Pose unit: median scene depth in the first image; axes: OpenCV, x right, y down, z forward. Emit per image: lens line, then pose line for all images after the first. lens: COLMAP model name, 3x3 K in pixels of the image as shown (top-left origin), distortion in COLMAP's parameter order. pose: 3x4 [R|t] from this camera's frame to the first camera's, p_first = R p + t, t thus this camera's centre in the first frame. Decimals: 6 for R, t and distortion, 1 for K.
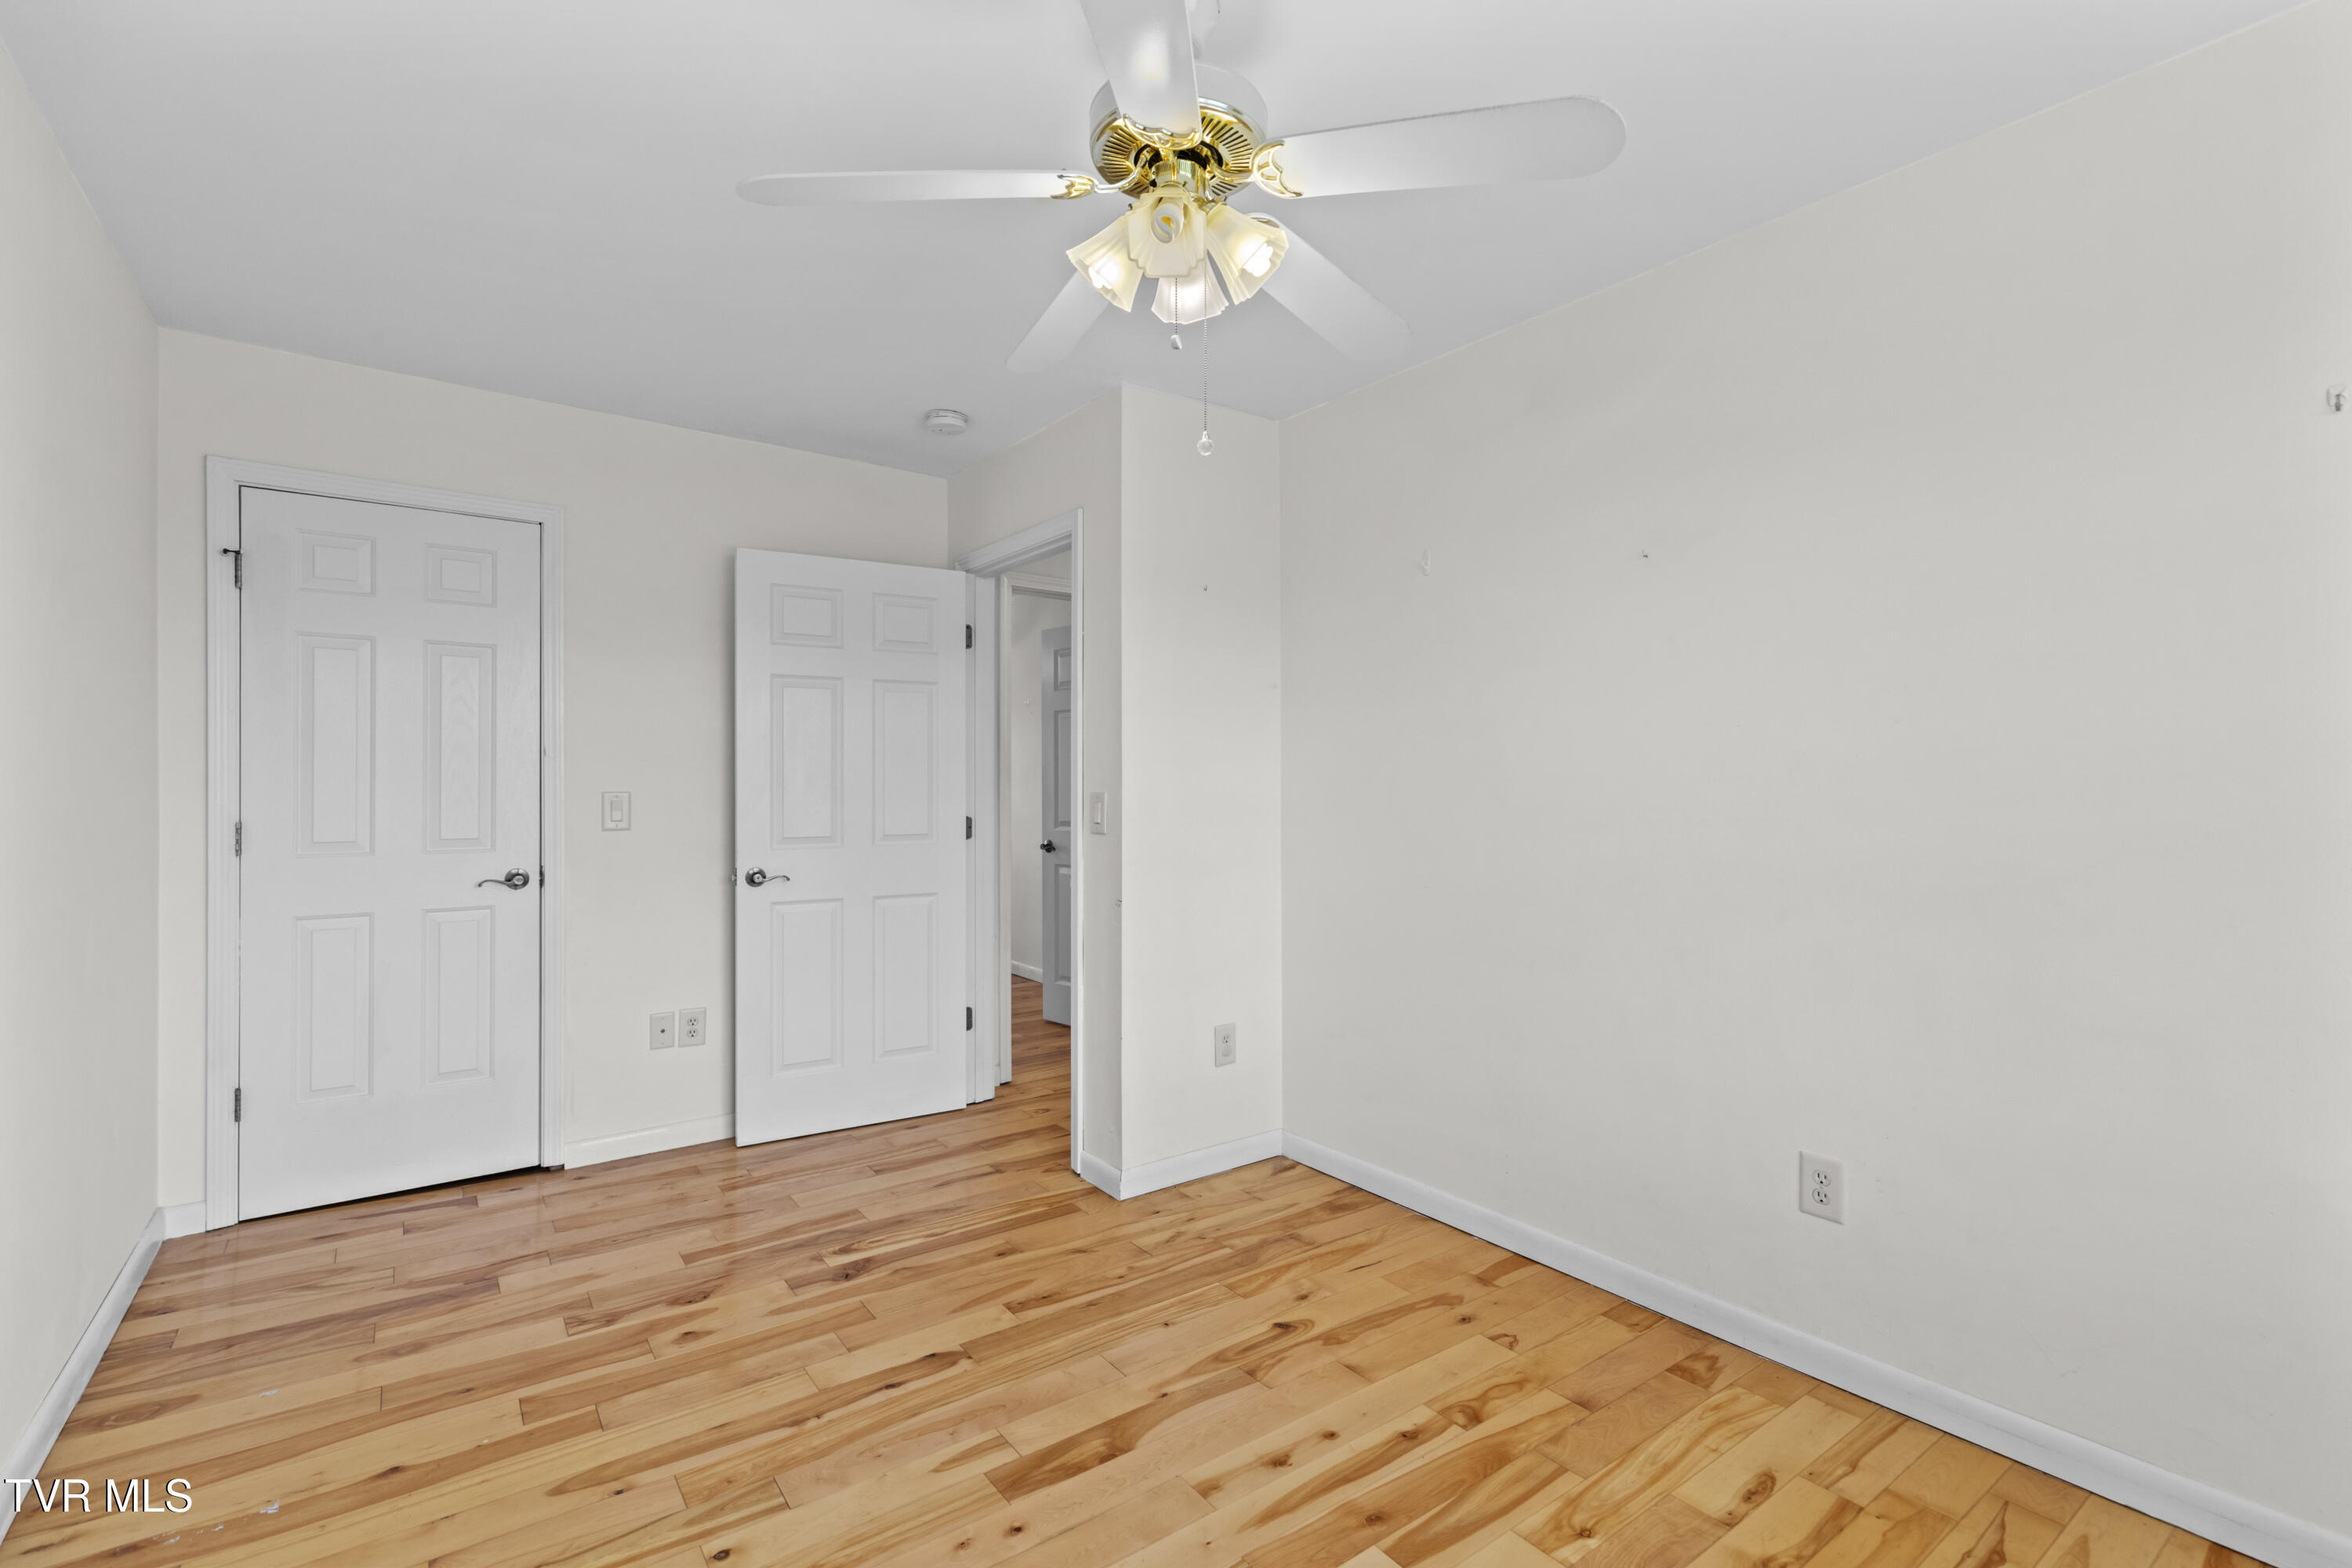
lens RADIAL K [[1056.2, 0, 1179.4], [0, 1056.2, 782.0], [0, 0, 1]] dist [0.003896, 0.000387]
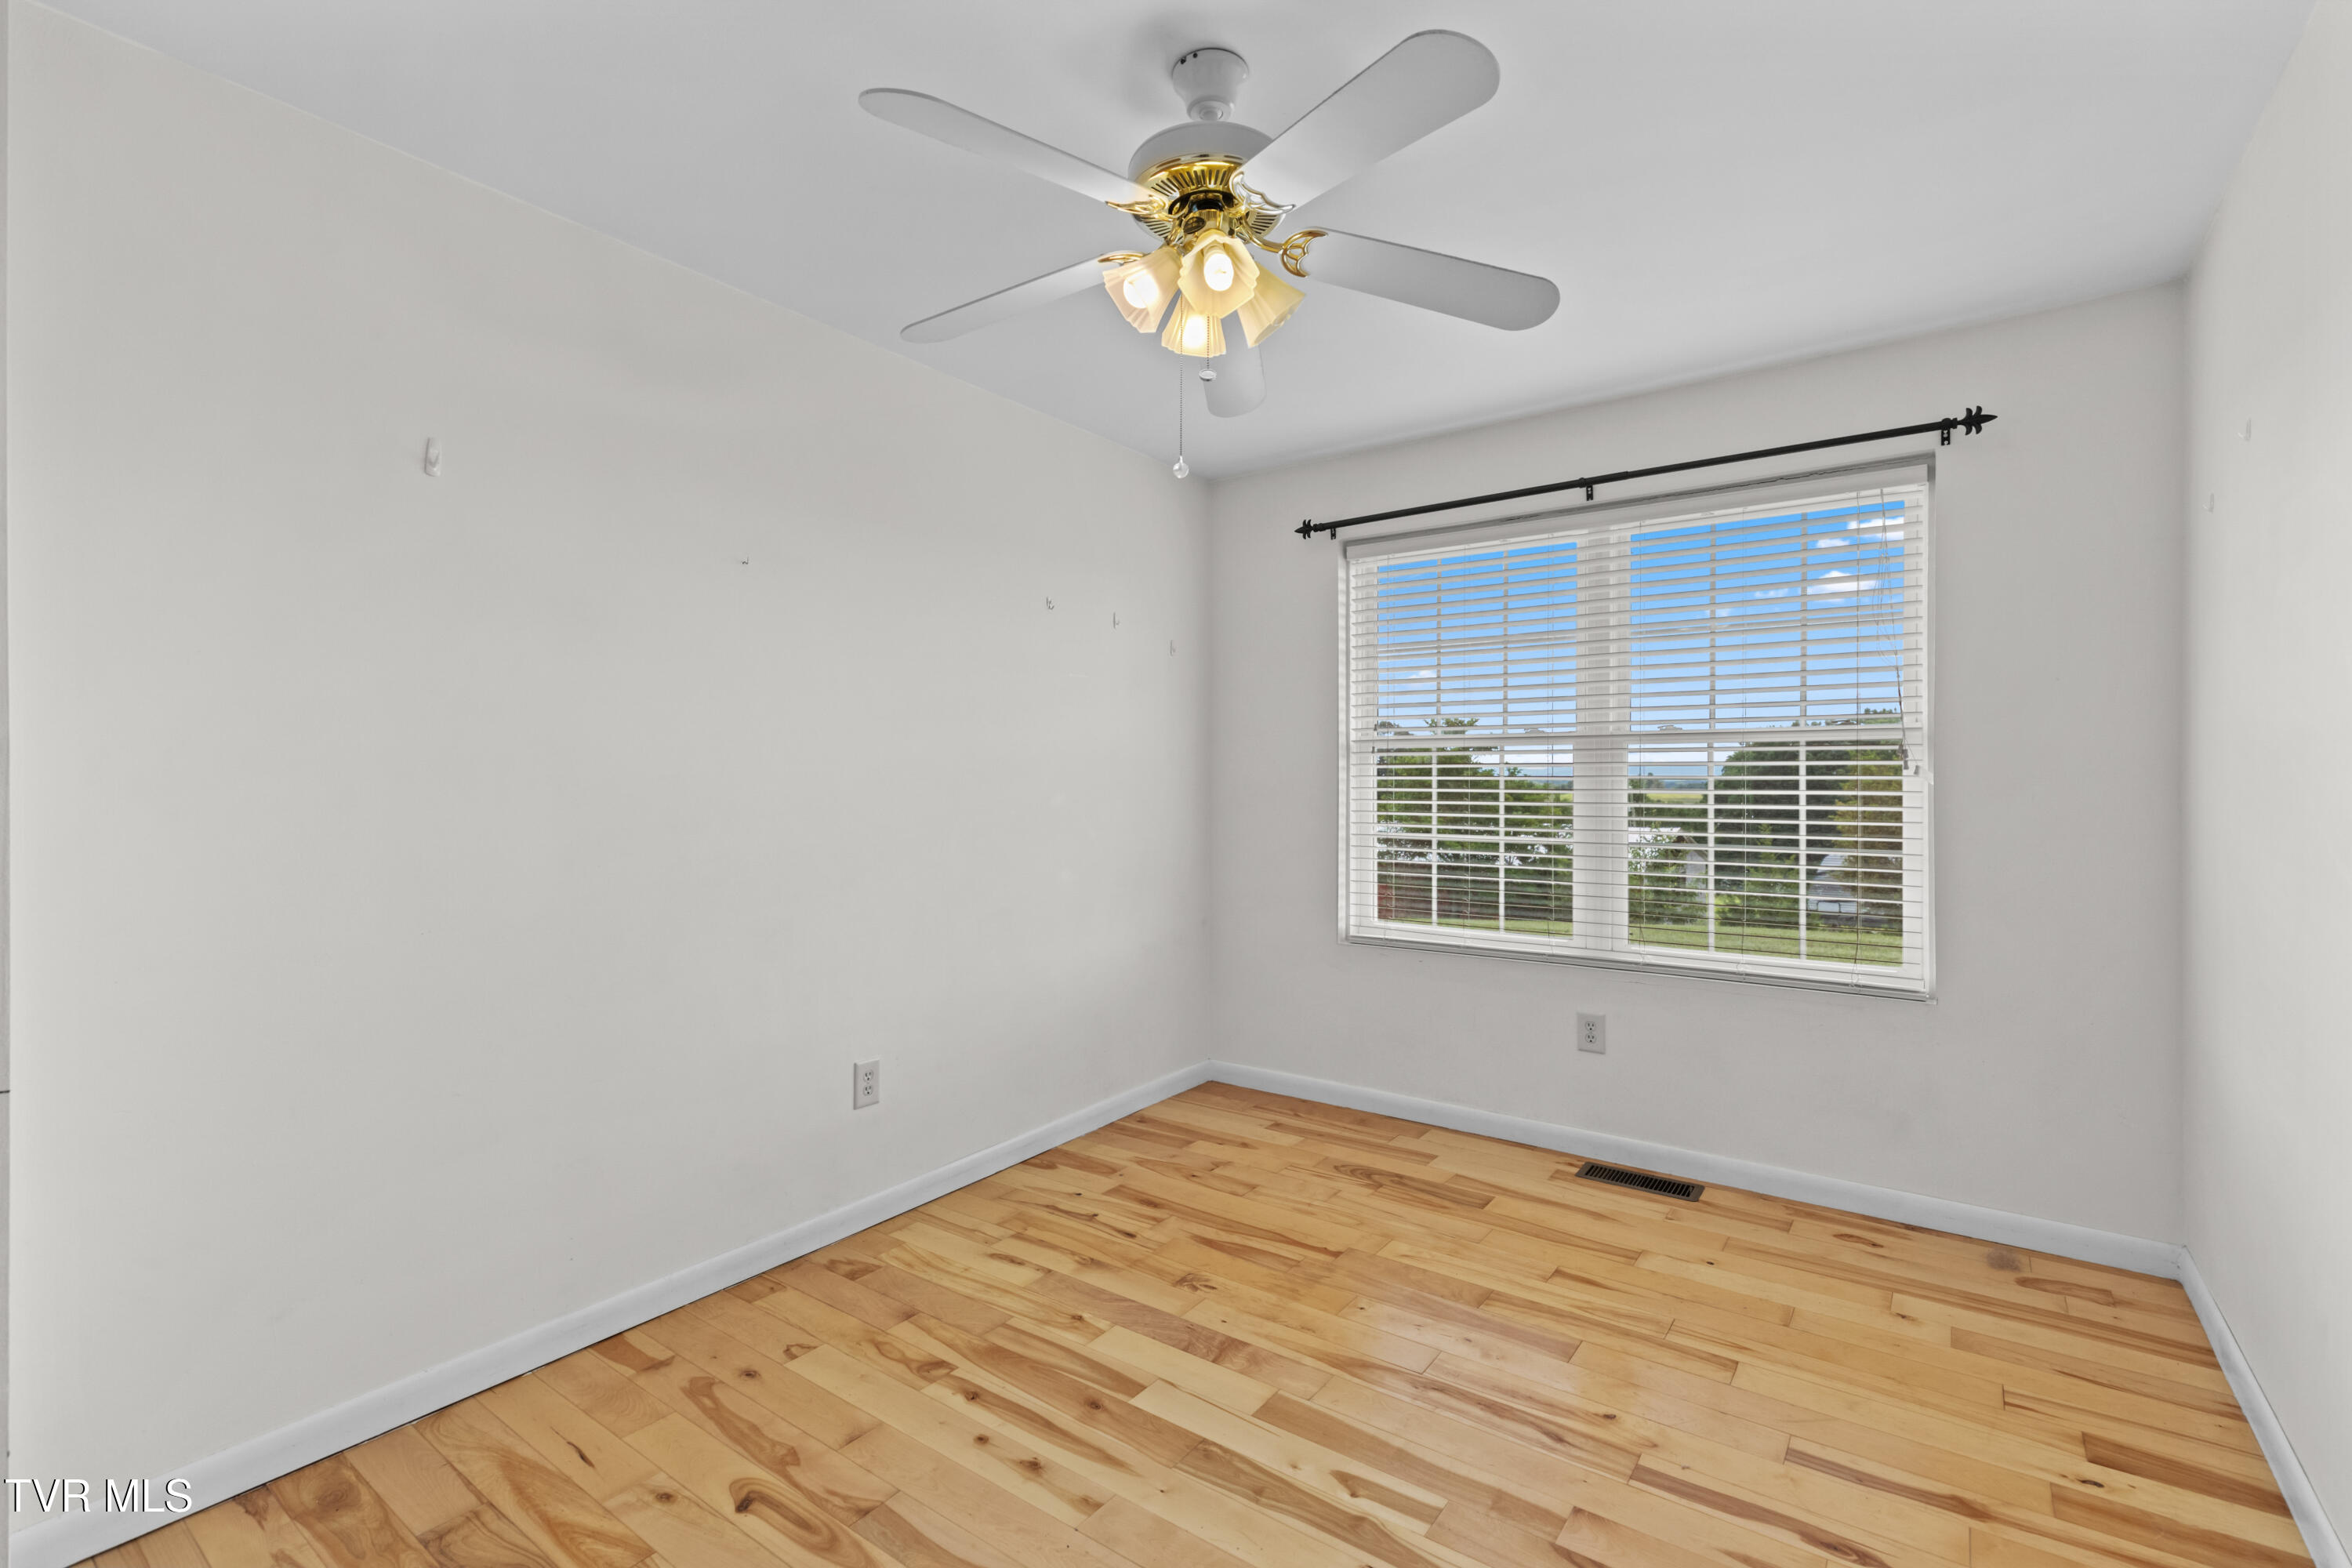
lens RADIAL K [[1056.2, 0, 1179.4], [0, 1056.2, 782.0], [0, 0, 1]] dist [0.003896, 0.000387]
pose [[-0.295837, -0.005399, 0.955223, -0.778183], [0.001564, 0.999980, 0.006137, -0.006056], [-0.955237, 0.003309, -0.295822, 1.009781]]
